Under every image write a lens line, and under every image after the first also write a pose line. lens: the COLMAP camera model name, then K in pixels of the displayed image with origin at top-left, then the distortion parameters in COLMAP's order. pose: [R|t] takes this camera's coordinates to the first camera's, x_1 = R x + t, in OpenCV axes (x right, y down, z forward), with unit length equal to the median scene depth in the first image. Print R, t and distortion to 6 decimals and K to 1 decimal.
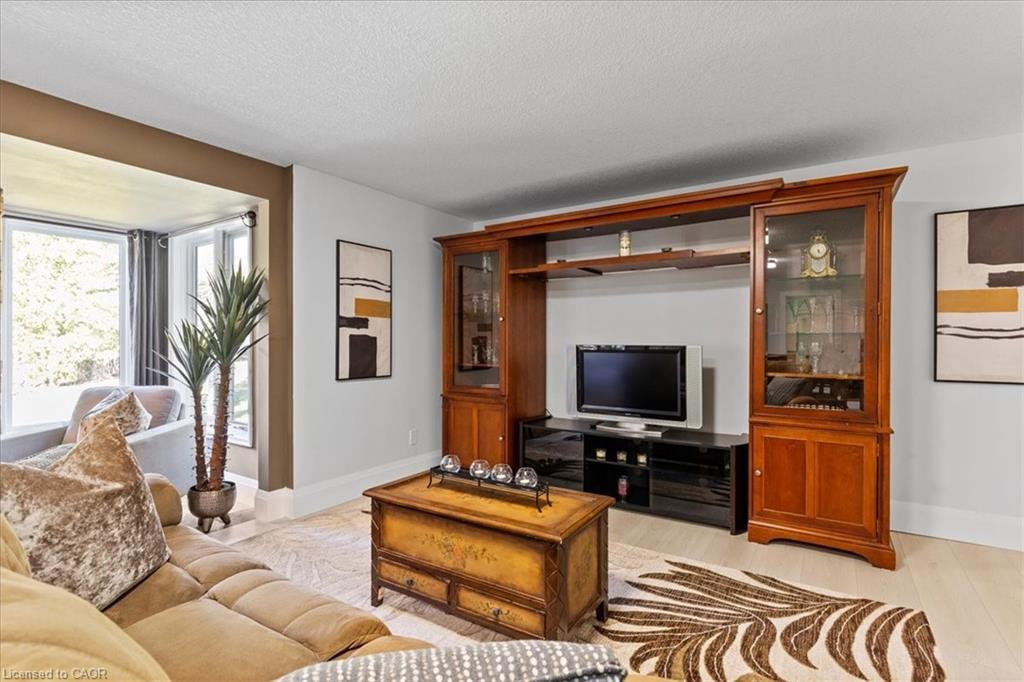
lens RADIAL K [[491.6, 0, 512.0], [0, 491.6, 341.0], [0, 0, 1]] dist [-0.002403, -0.000553]
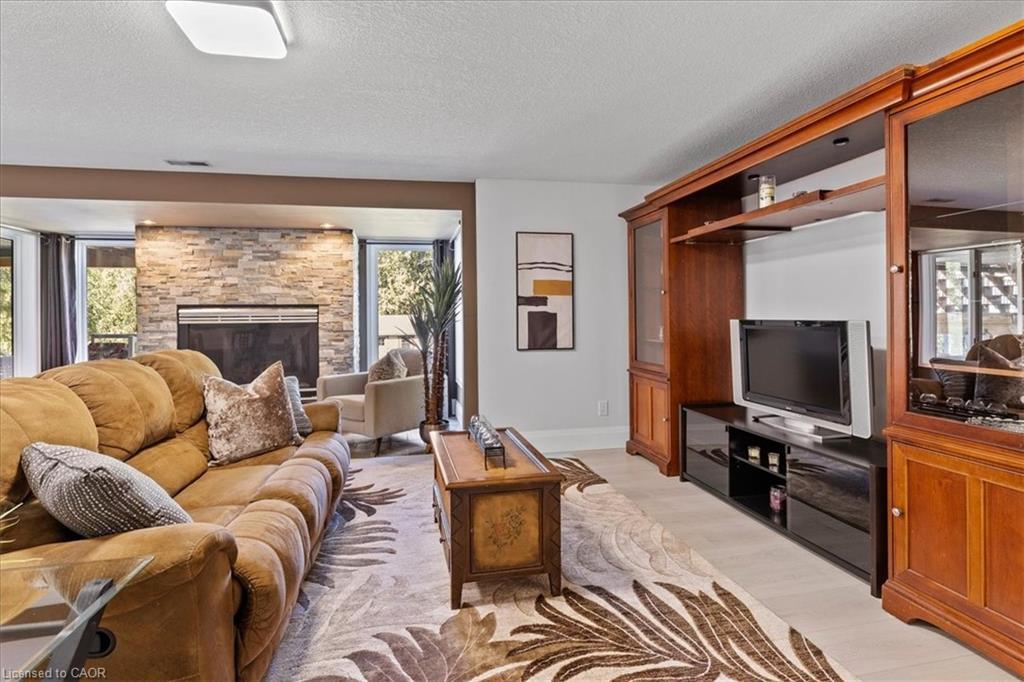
lens RADIAL K [[509.7, 0, 510.8], [0, 509.7, 317.4], [0, 0, 1]] dist [-0.001002, -0.000578]
pose [[0.705146, -0.006660, -0.709031, 0.509264], [0.010458, 0.999945, 0.001008, -0.000586], [0.708985, -0.008126, 0.705177, 0.120393]]
